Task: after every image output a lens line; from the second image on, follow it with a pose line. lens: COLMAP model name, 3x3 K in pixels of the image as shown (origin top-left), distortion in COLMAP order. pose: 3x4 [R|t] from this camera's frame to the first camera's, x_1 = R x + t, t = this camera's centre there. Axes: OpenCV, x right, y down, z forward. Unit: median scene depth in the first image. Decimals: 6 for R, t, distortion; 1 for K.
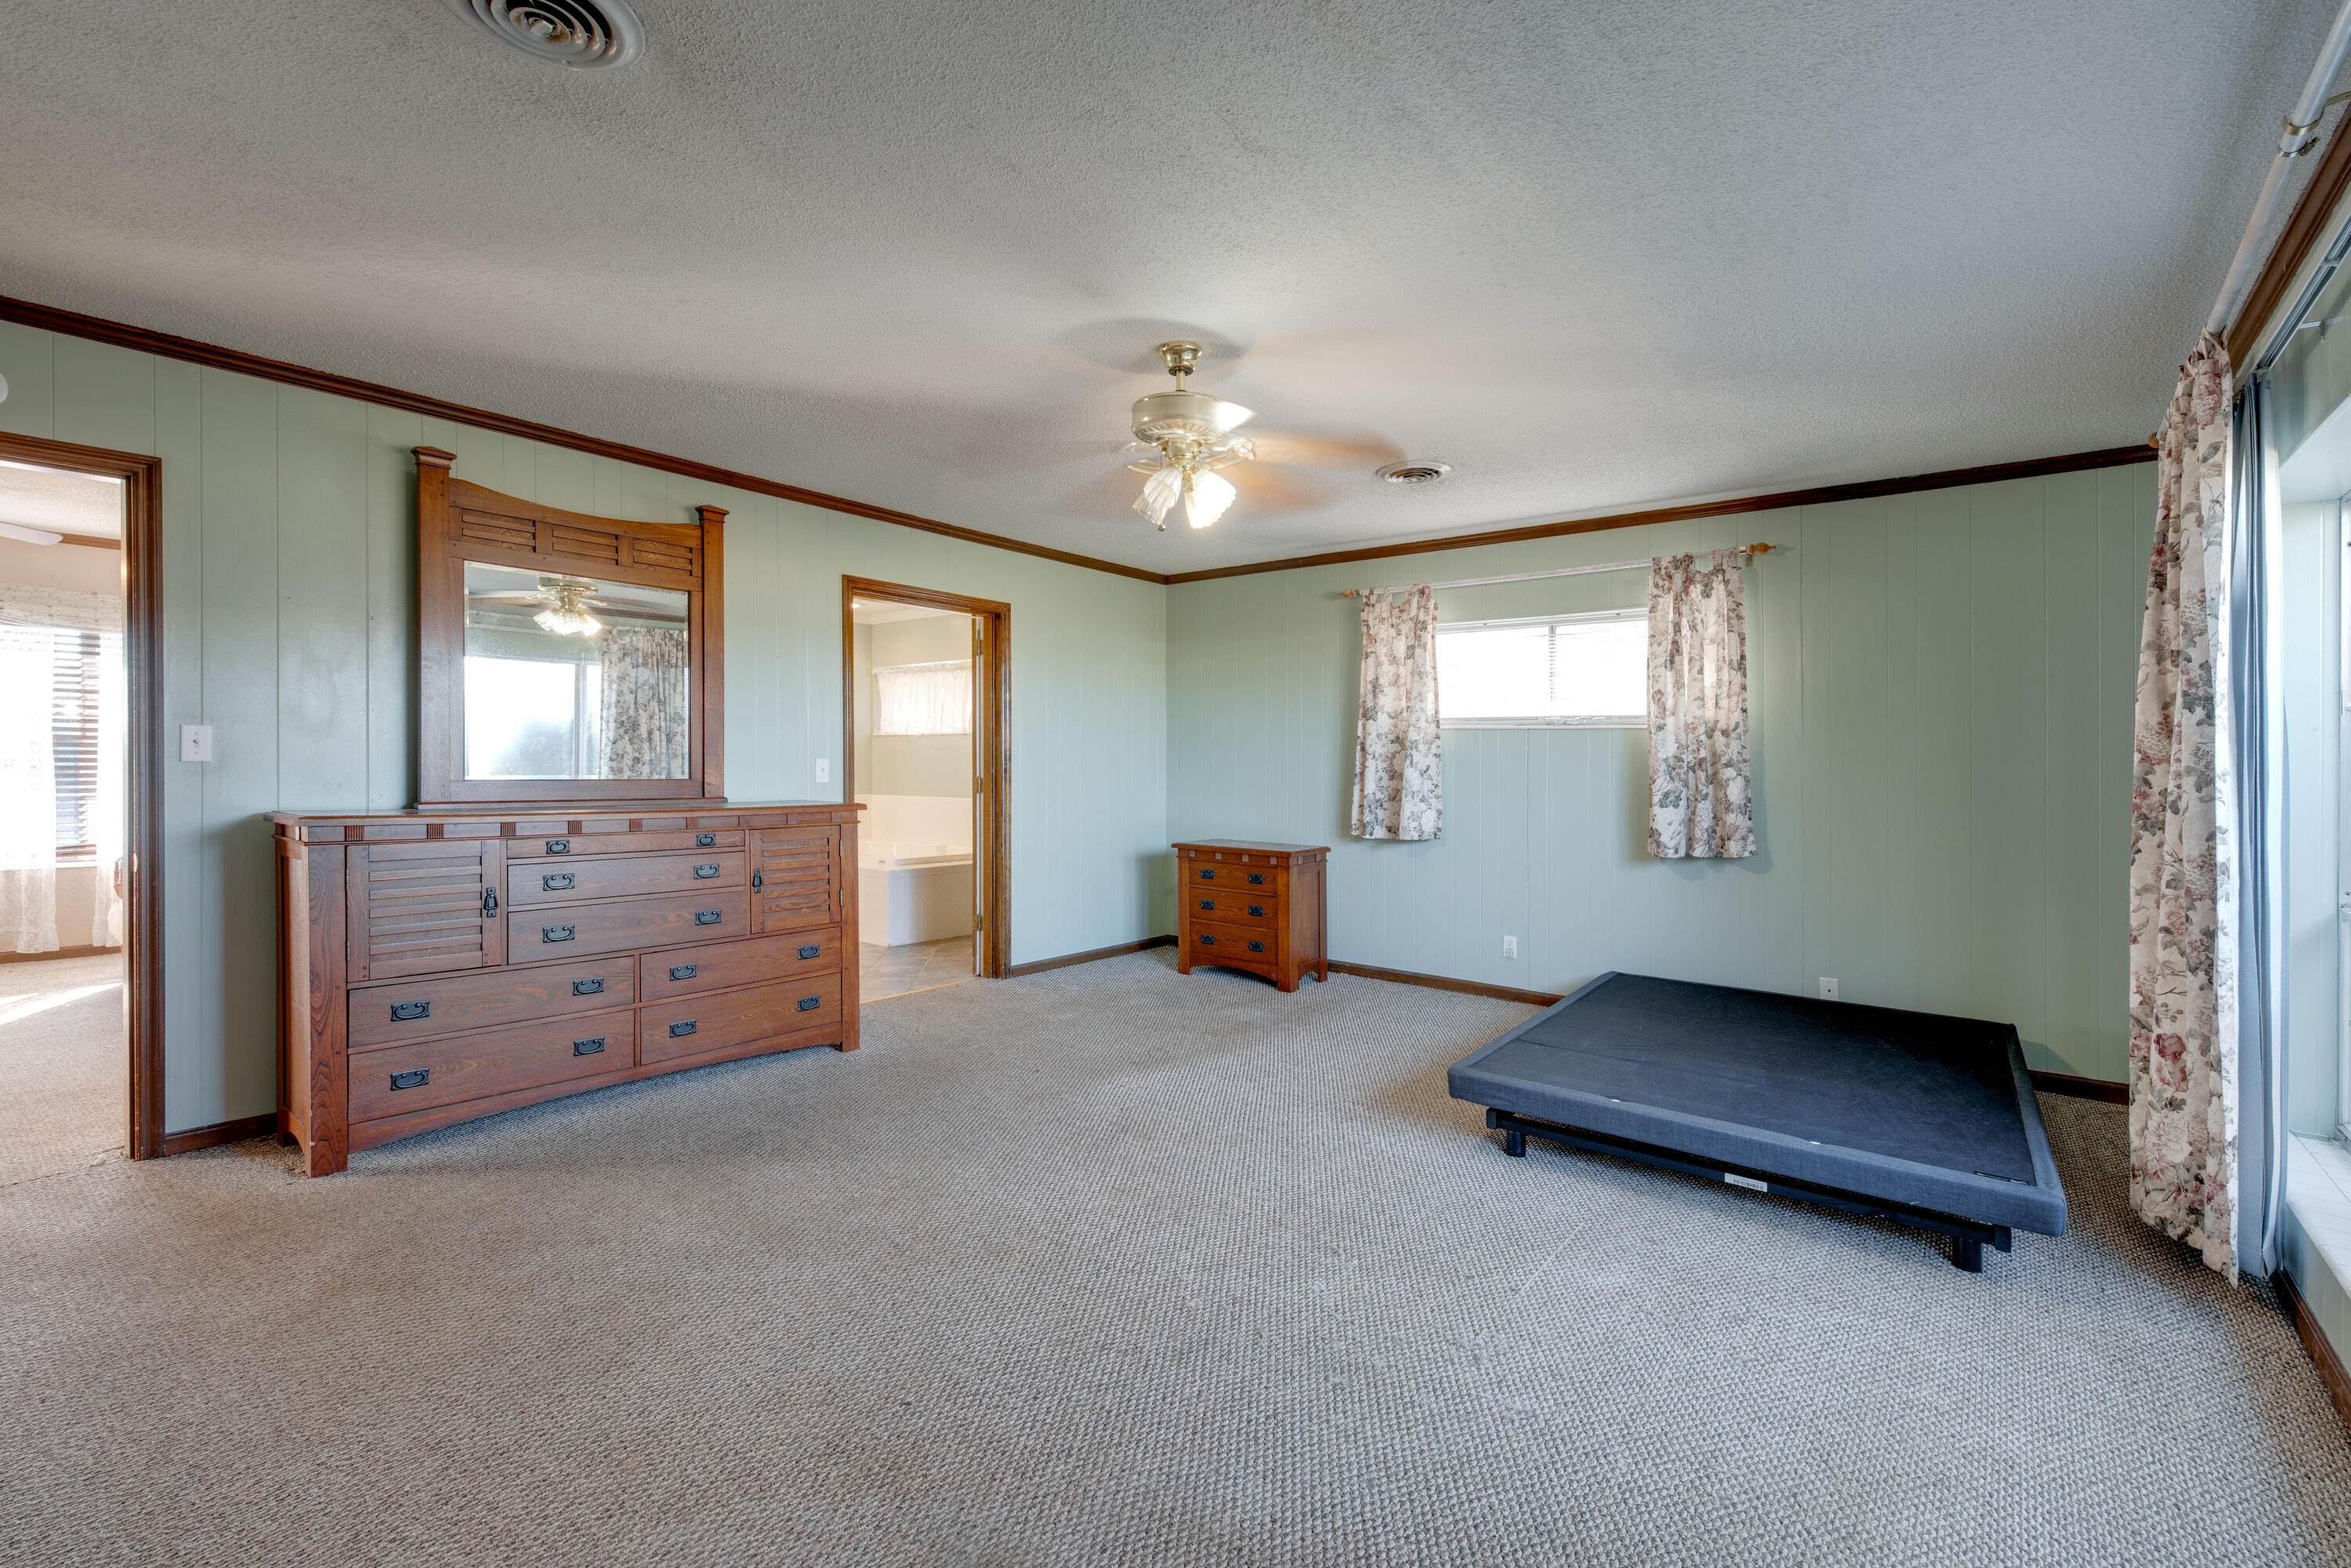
lens RADIAL K [[1010.2, 0, 1188.7], [0, 1010.2, 796.5], [0, 0, 1]] dist [-0.001717, -0.006635]
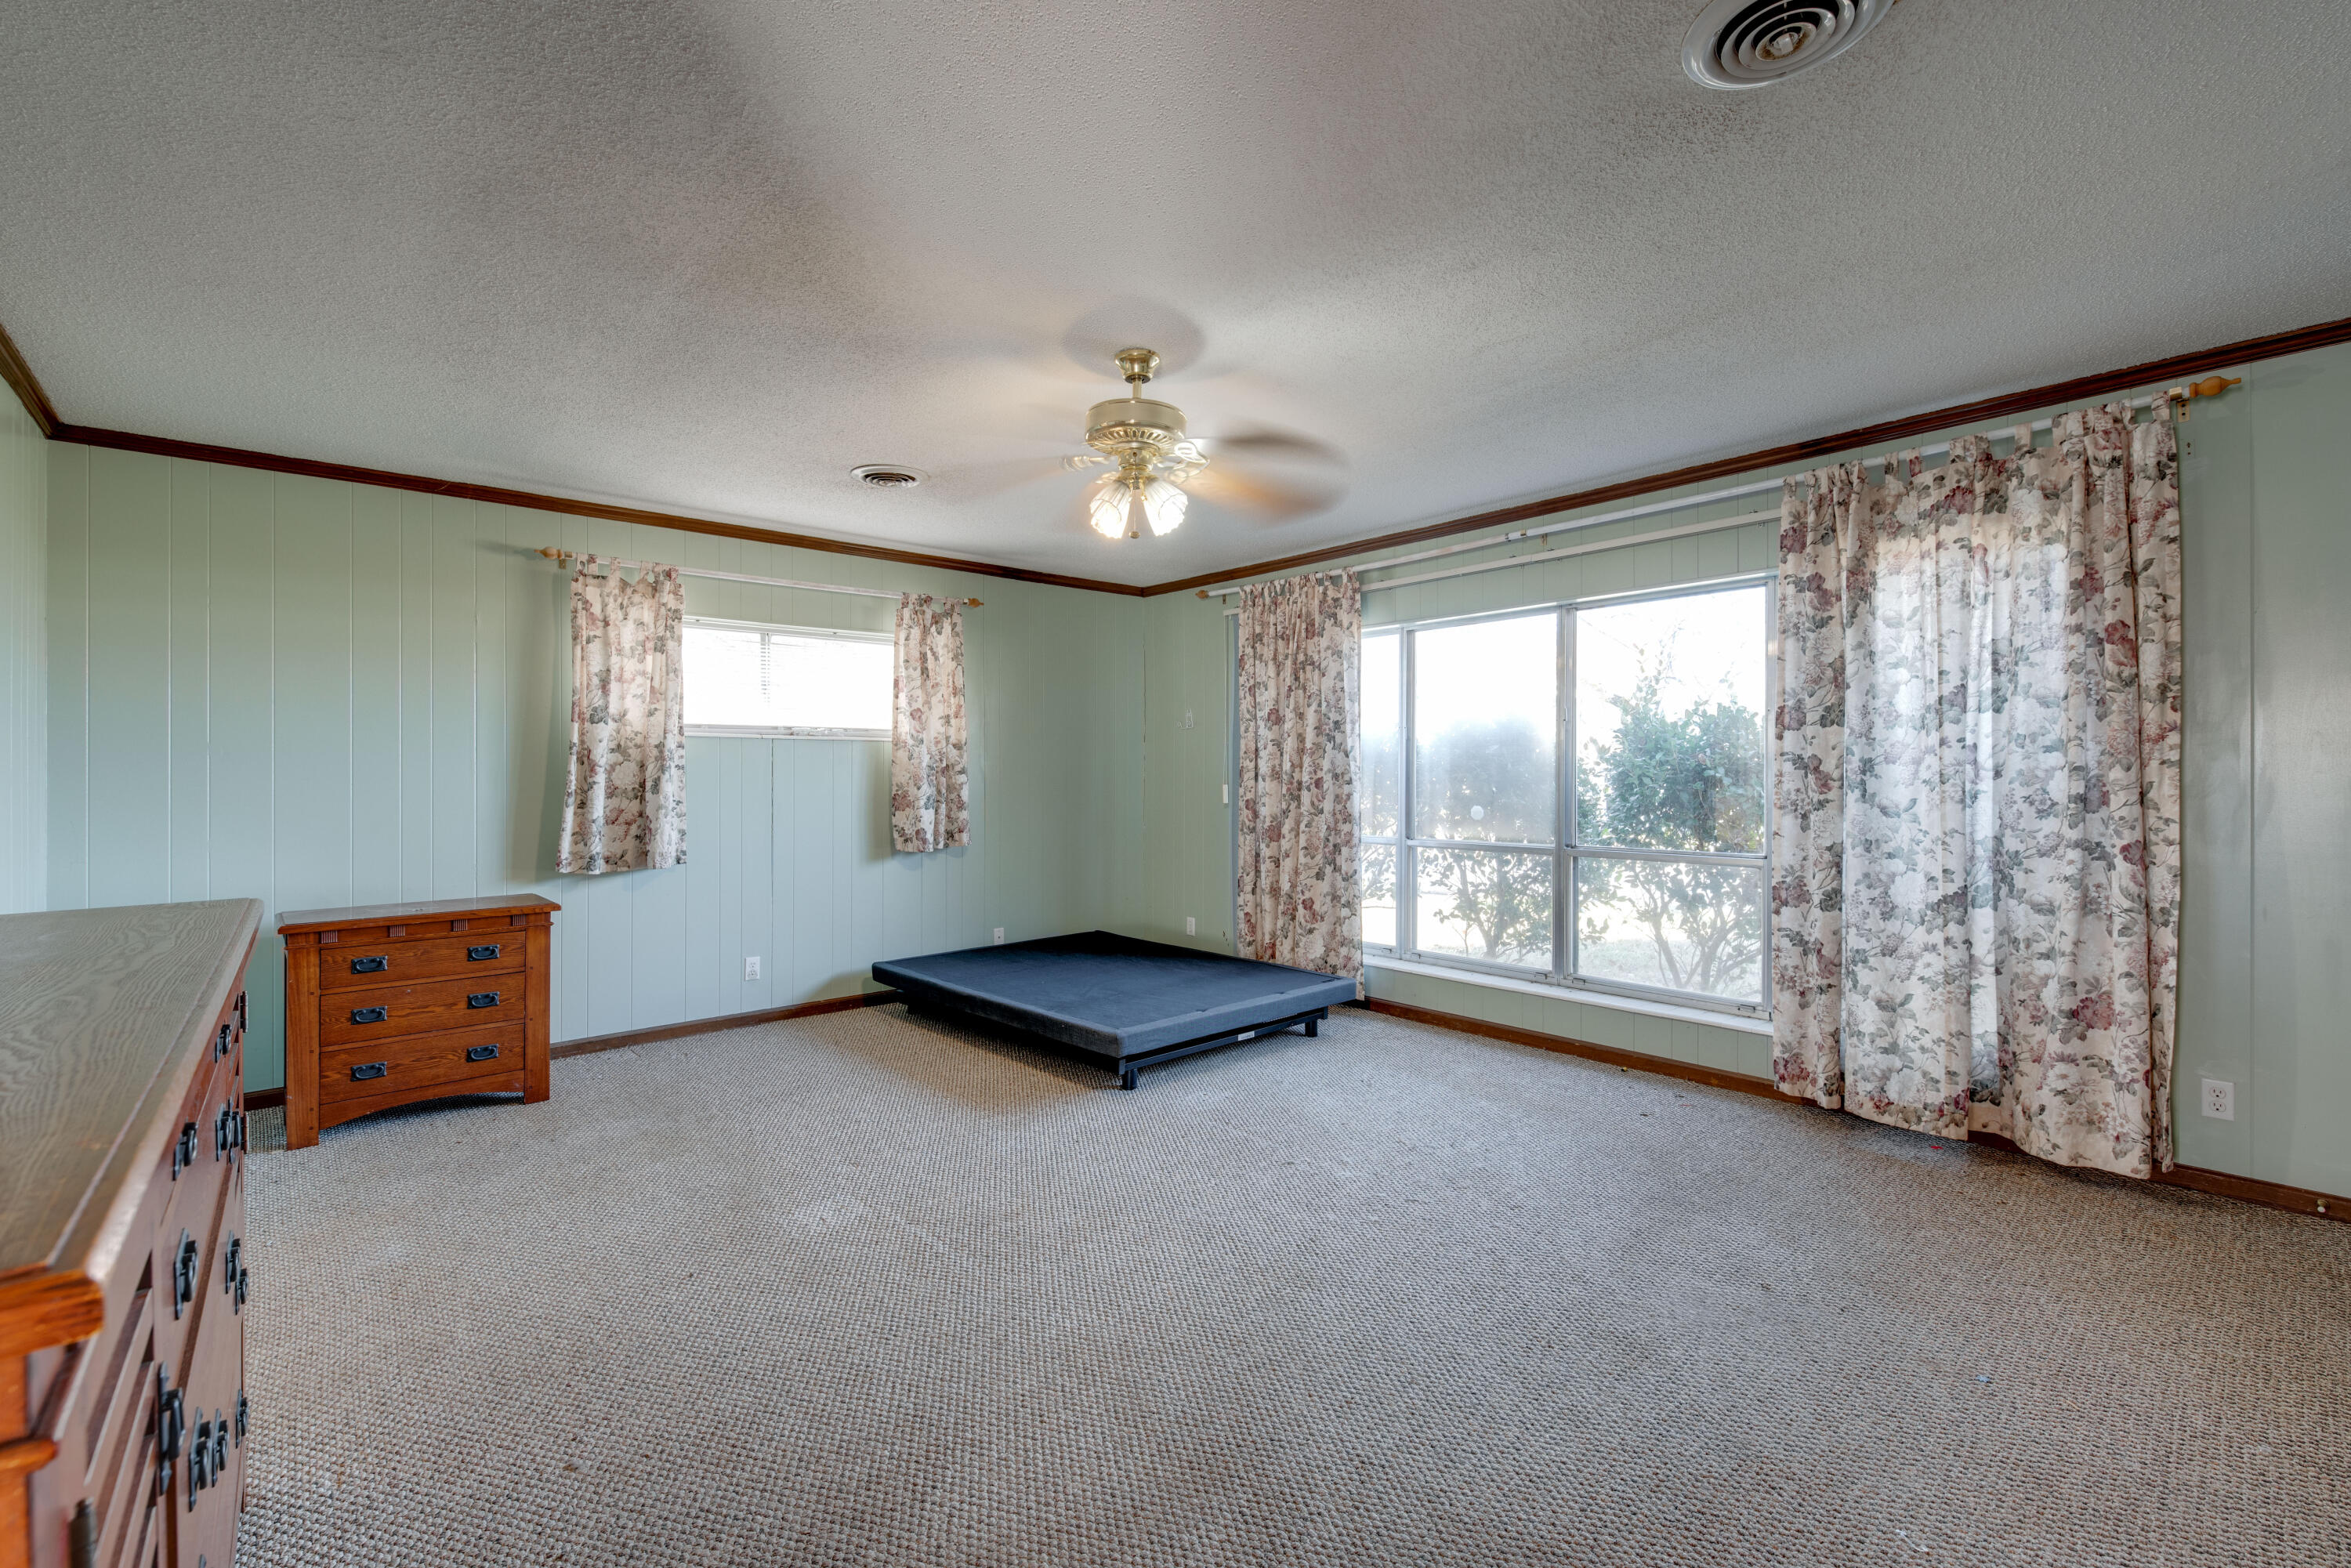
lens RADIAL K [[1010.2, 0, 1155.8], [0, 1010.2, 799.9], [0, 0, 1]] dist [-0.001717, -0.006635]
pose [[0.172801, -0.043183, 0.984010, -0.543018], [0.045786, 0.998311, 0.035770, -0.025538], [-0.983892, 0.038872, 0.174486, 0.459013]]
